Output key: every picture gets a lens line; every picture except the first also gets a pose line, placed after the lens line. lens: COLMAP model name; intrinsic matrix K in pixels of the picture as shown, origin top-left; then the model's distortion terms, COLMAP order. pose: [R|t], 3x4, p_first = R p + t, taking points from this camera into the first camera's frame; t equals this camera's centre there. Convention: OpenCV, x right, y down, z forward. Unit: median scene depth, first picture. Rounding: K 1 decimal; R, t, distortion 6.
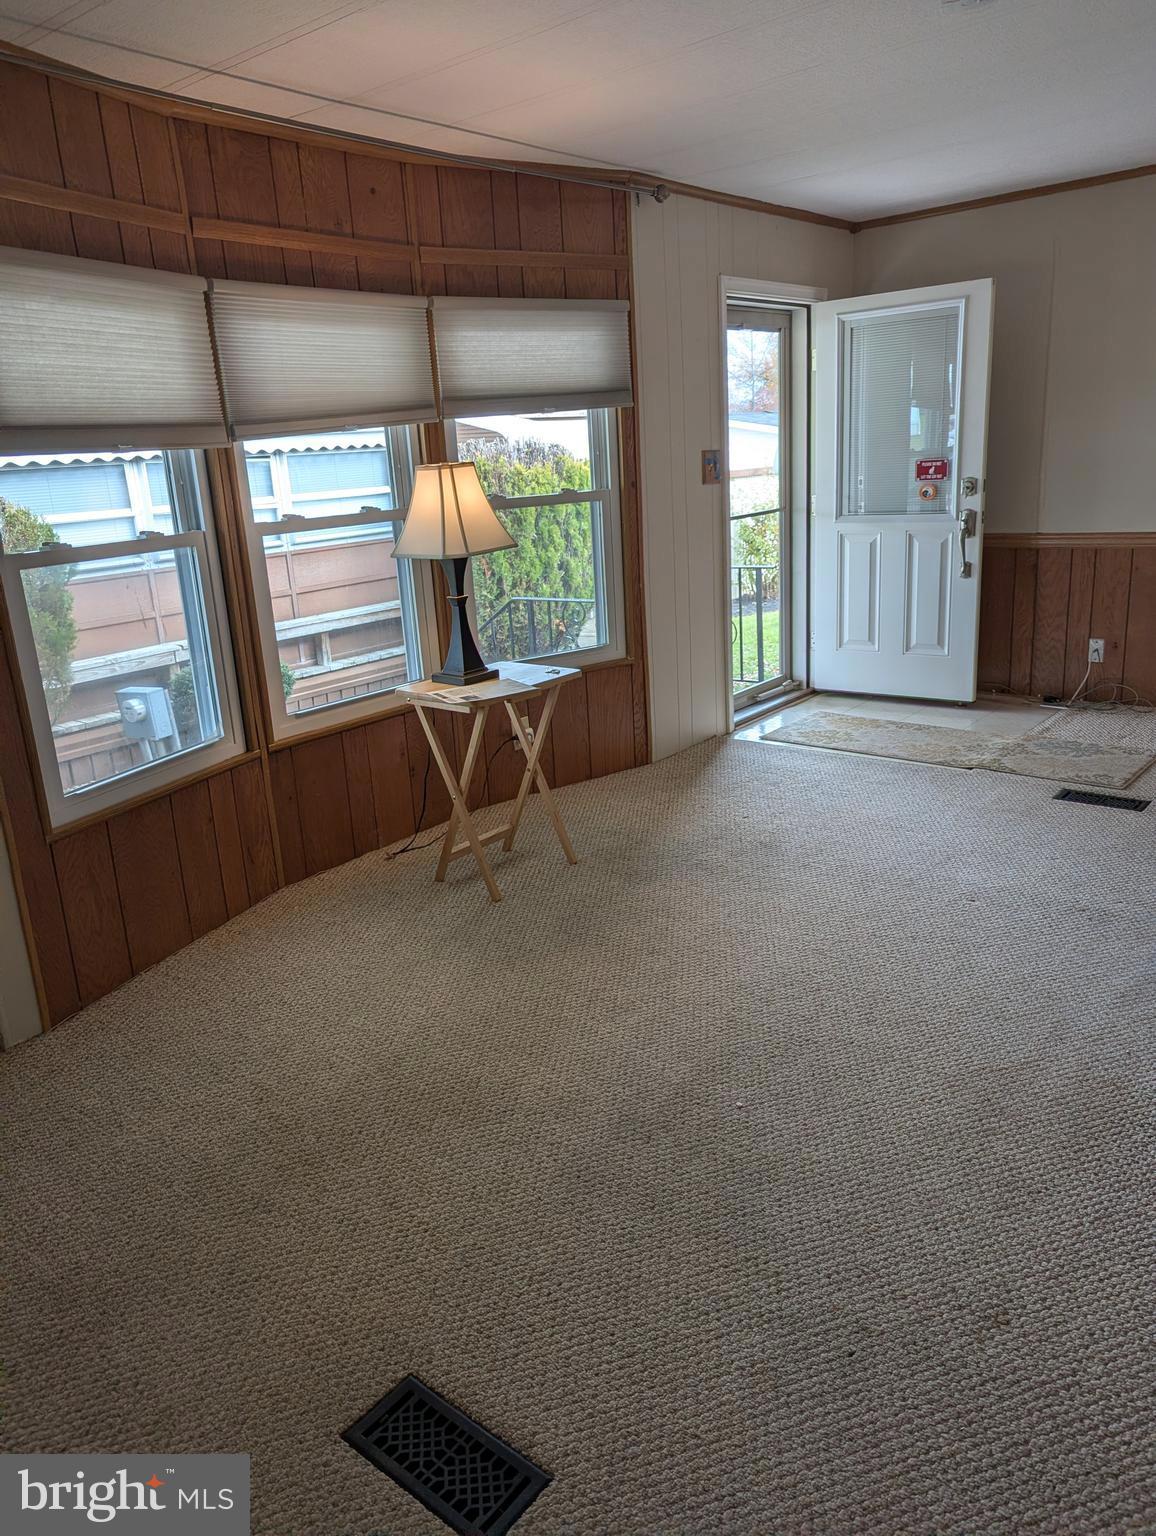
lens RADIAL K [[1099.1, 0, 602.0], [0, 1099.1, 733.3], [0, 0, 1]] dist [0.085923, -0.093526]
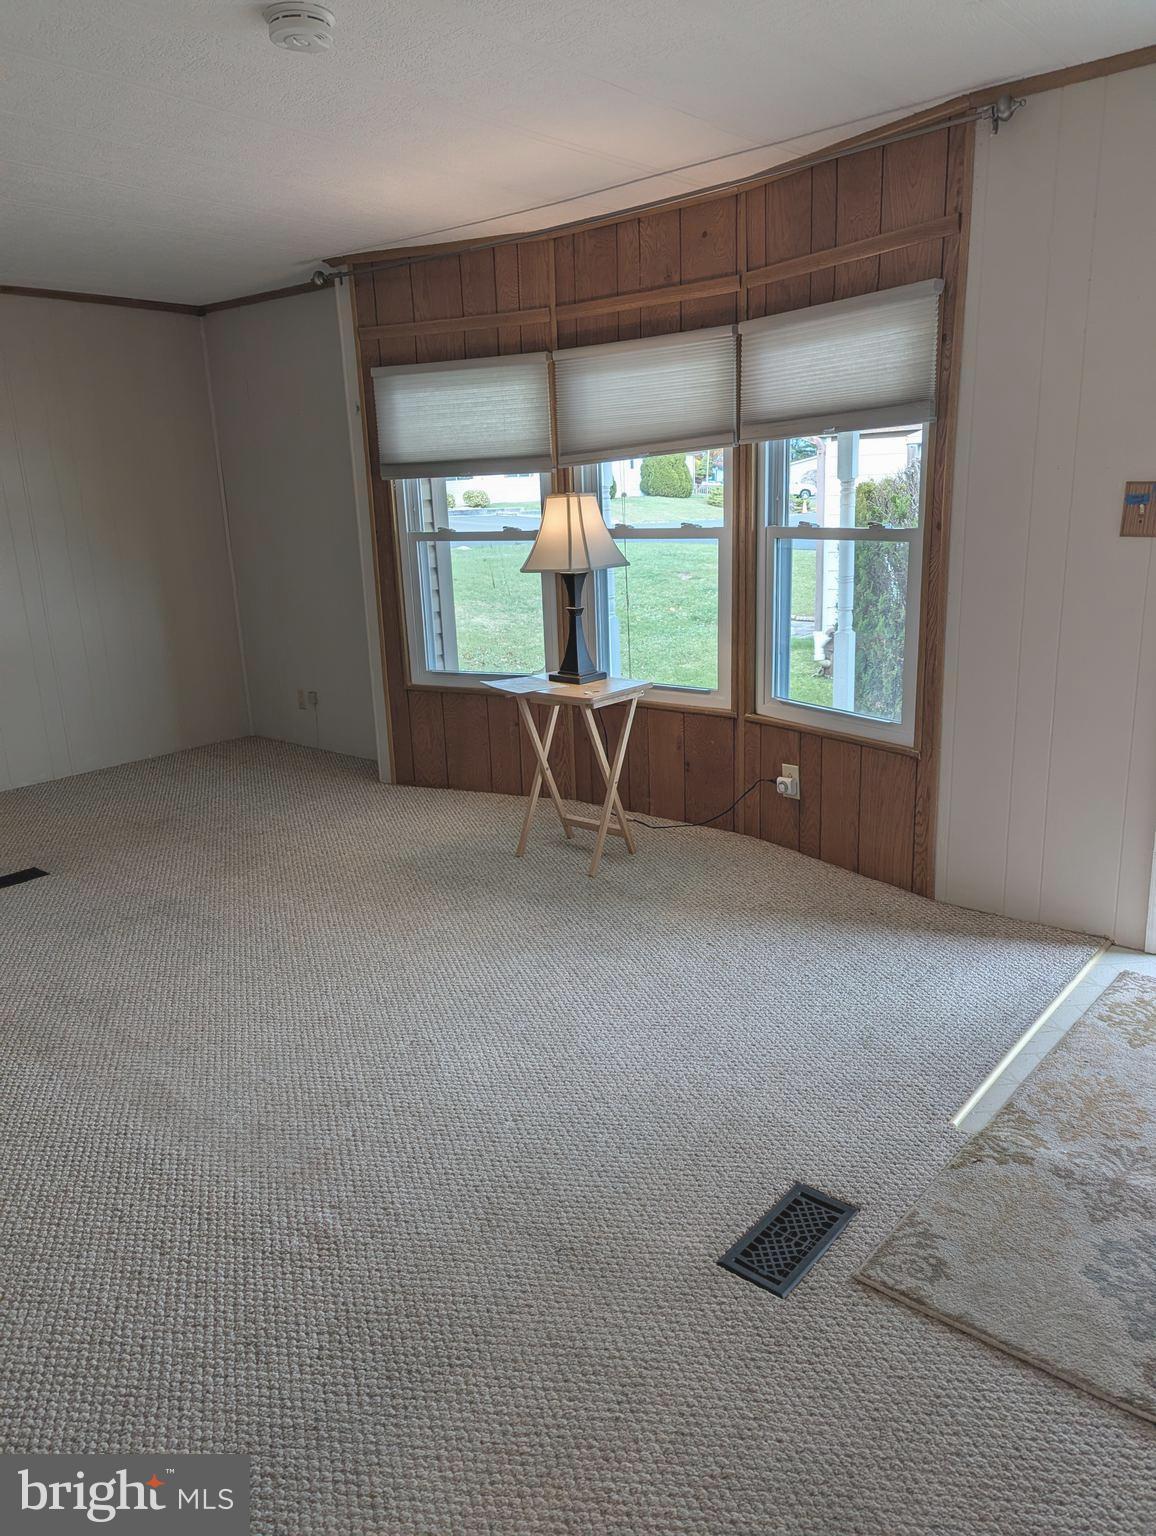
lens RADIAL K [[1102.2, 0, 546.0], [0, 1102.2, 758.6], [0, 0, 1]] dist [0.048906, -0.034518]
pose [[-0.041039, 0.301987, -0.952428, 0.998601], [-0.212268, 0.928836, 0.303653, -0.314468], [0.976349, 0.214631, 0.025984, 0.949072]]
